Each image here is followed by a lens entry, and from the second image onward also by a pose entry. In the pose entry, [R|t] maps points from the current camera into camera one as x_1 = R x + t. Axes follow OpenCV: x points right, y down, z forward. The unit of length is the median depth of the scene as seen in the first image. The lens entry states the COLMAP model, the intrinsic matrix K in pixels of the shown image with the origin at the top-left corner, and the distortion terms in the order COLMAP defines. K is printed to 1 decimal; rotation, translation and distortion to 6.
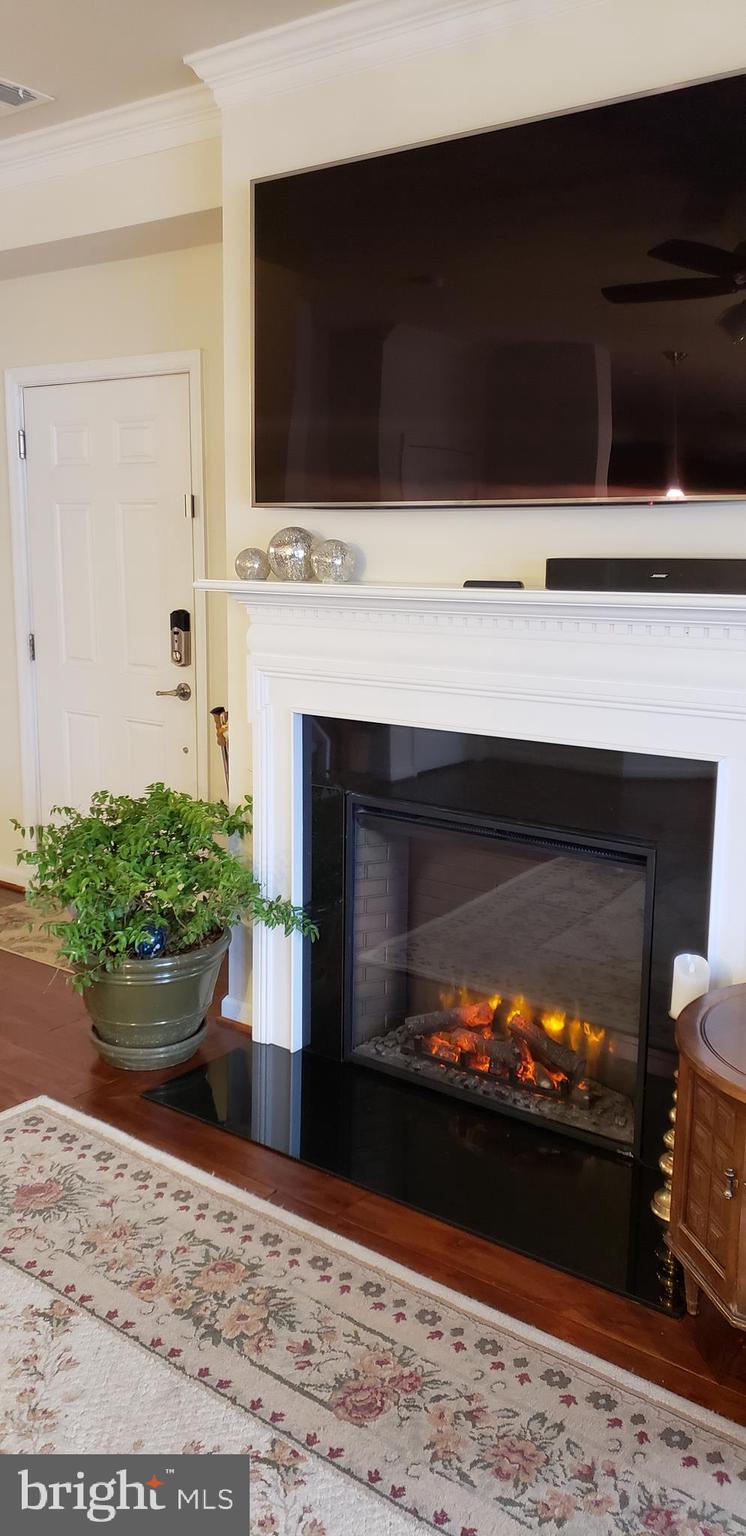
lens RADIAL K [[1168.7, 0, 356.9], [0, 1168.7, 737.8], [0, 0, 1]] dist [0.052230, -0.098971]
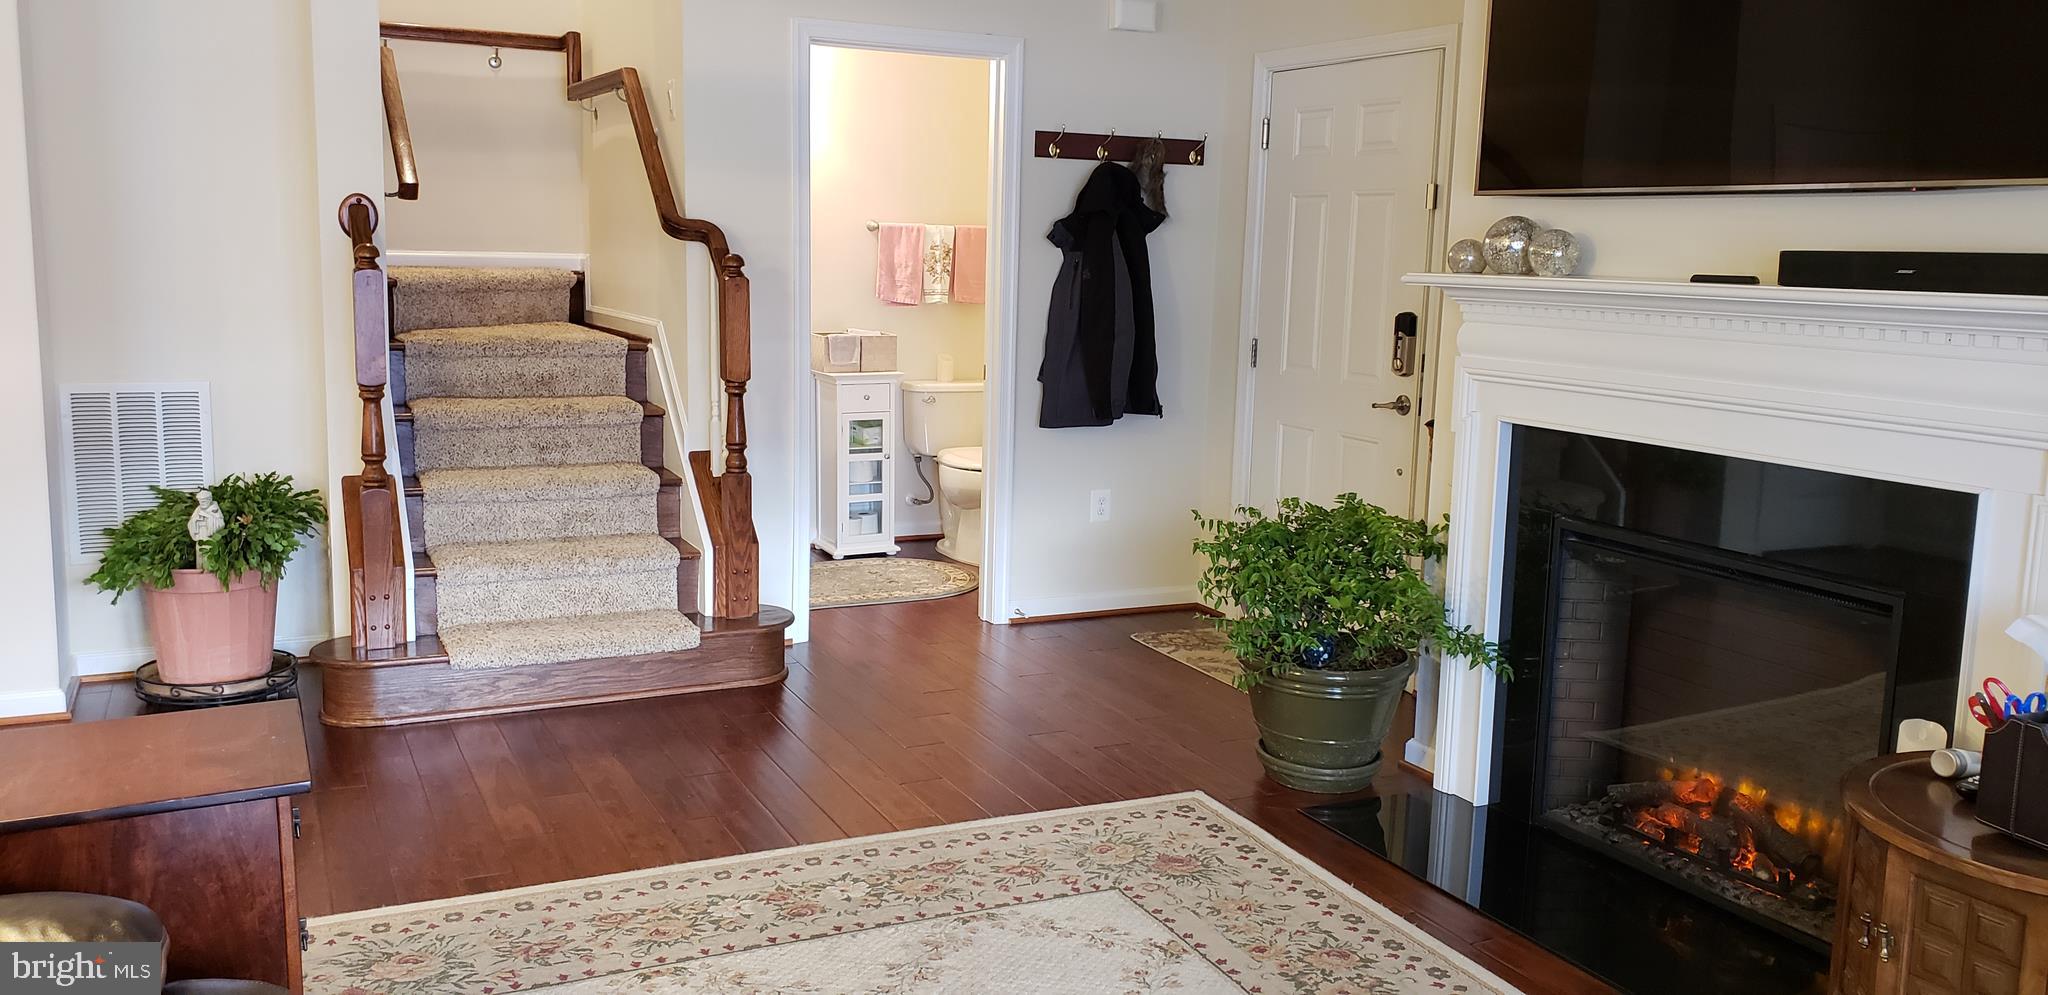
lens RADIAL K [[1558.3, 0, 1022.0], [0, 1558.3, 502.6], [0, 0, 1]] dist [0.052230, -0.098971]
pose [[0.894151, 0.080855, -0.440406, 0.157395], [-0.084587, 0.996353, 0.011187, 0.059561], [0.439704, 0.027250, 0.897729, -0.251452]]
